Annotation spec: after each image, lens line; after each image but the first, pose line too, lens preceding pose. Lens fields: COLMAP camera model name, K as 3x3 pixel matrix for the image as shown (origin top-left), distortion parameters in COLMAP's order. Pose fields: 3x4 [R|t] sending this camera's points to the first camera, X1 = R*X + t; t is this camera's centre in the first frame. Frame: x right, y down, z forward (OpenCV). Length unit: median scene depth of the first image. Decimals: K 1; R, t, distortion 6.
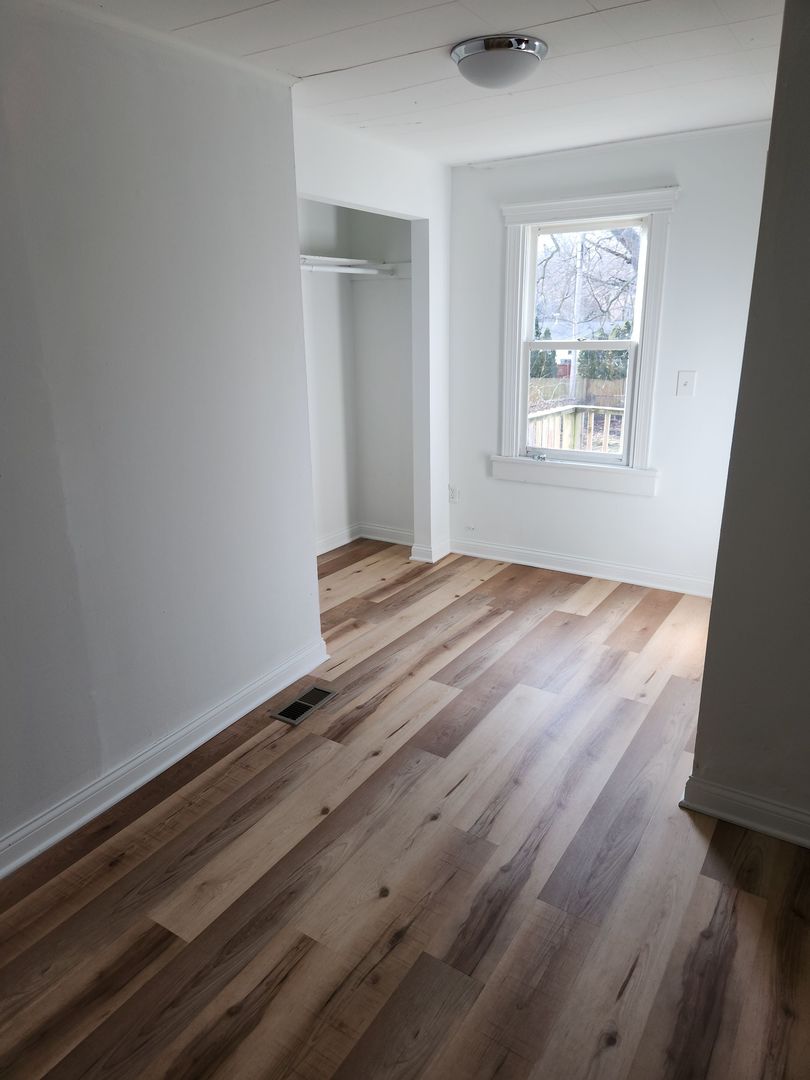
lens RADIAL K [[721.3, 0, 394.0], [0, 721.3, 538.8], [0, 0, 1]] dist [0.058778, -0.048345]
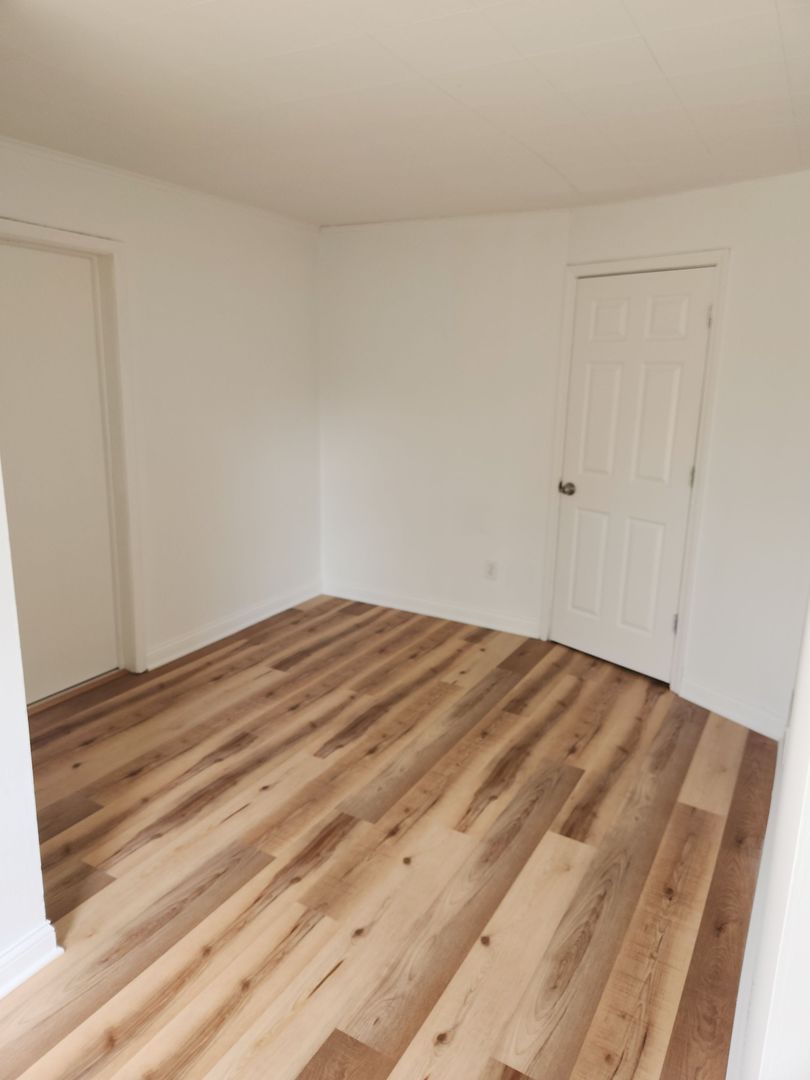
lens RADIAL K [[721.3, 0, 397.1], [0, 721.3, 540.1], [0, 0, 1]] dist [0.058778, -0.048345]
pose [[-0.998552, 0.001633, -0.053771, 0.060858], [-0.026617, 0.853621, 0.520215, -0.524049], [0.046750, 0.520893, -0.852341, 1.630376]]
